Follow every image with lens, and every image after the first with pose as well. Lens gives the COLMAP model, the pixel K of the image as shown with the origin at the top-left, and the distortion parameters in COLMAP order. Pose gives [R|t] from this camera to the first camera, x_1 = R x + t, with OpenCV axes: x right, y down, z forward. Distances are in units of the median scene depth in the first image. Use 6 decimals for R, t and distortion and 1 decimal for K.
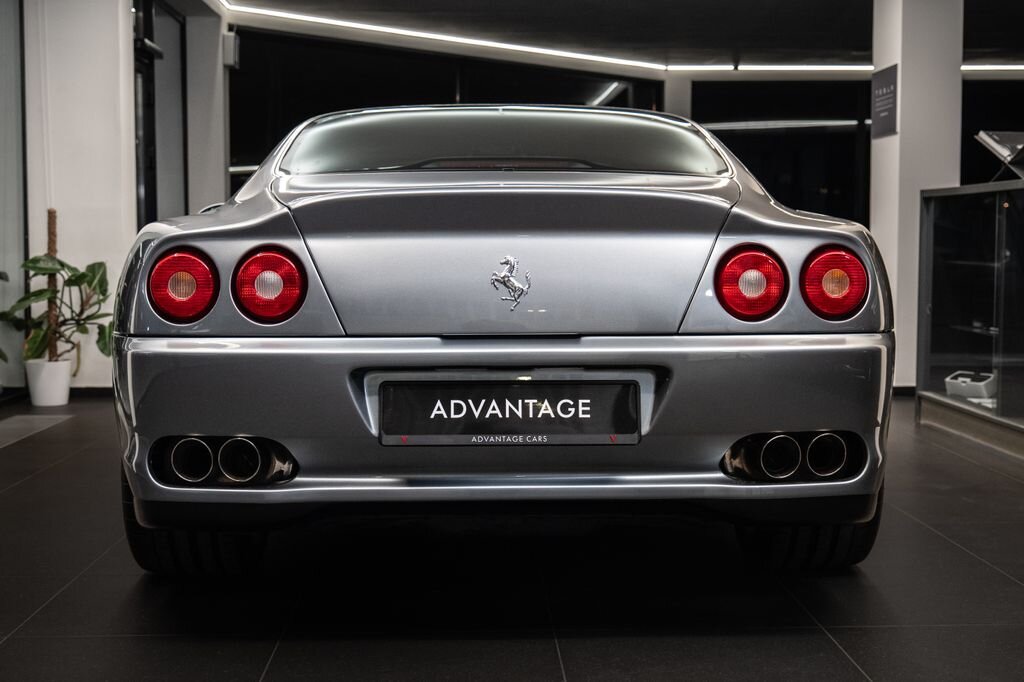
lens RADIAL K [[1485.2, 0, 512.0], [0, 1485.2, 341.0], [0, 0, 1]] dist [0.002588, -0.036537]
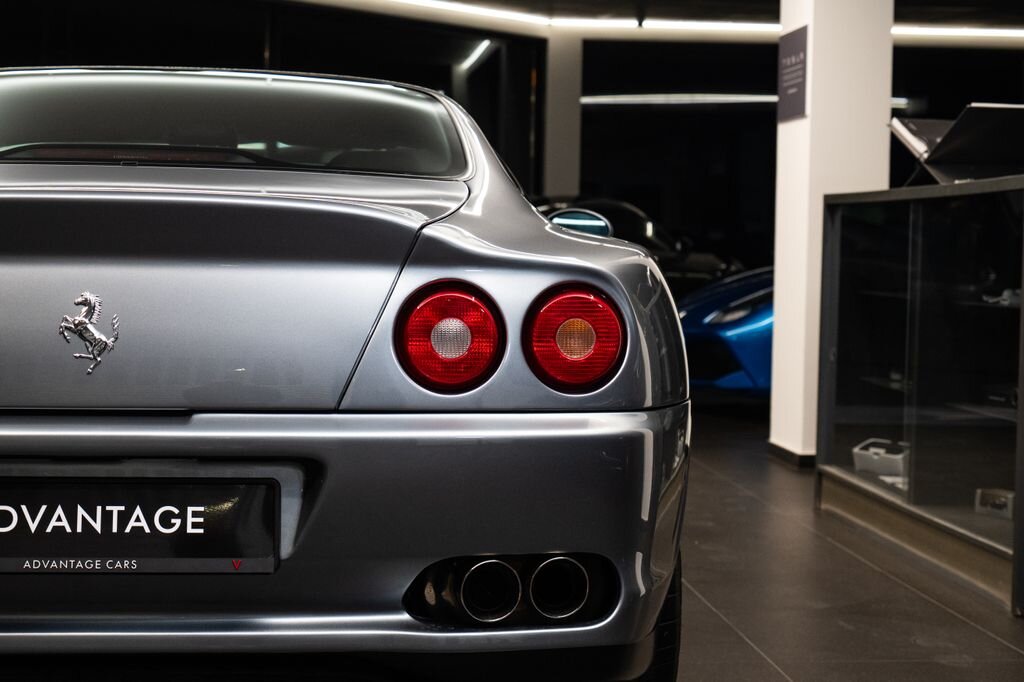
lens RADIAL K [[1906.6, 0, 512.0], [0, 1906.6, 341.0], [0, 0, 1]] dist [0.001058, 0.084955]
pose [[0.998296, 0.015043, 0.056388, 0.139825], [-0.014222, 0.999787, -0.014938, -0.024641], [-0.056600, 0.014111, 0.998297, 0.118995]]
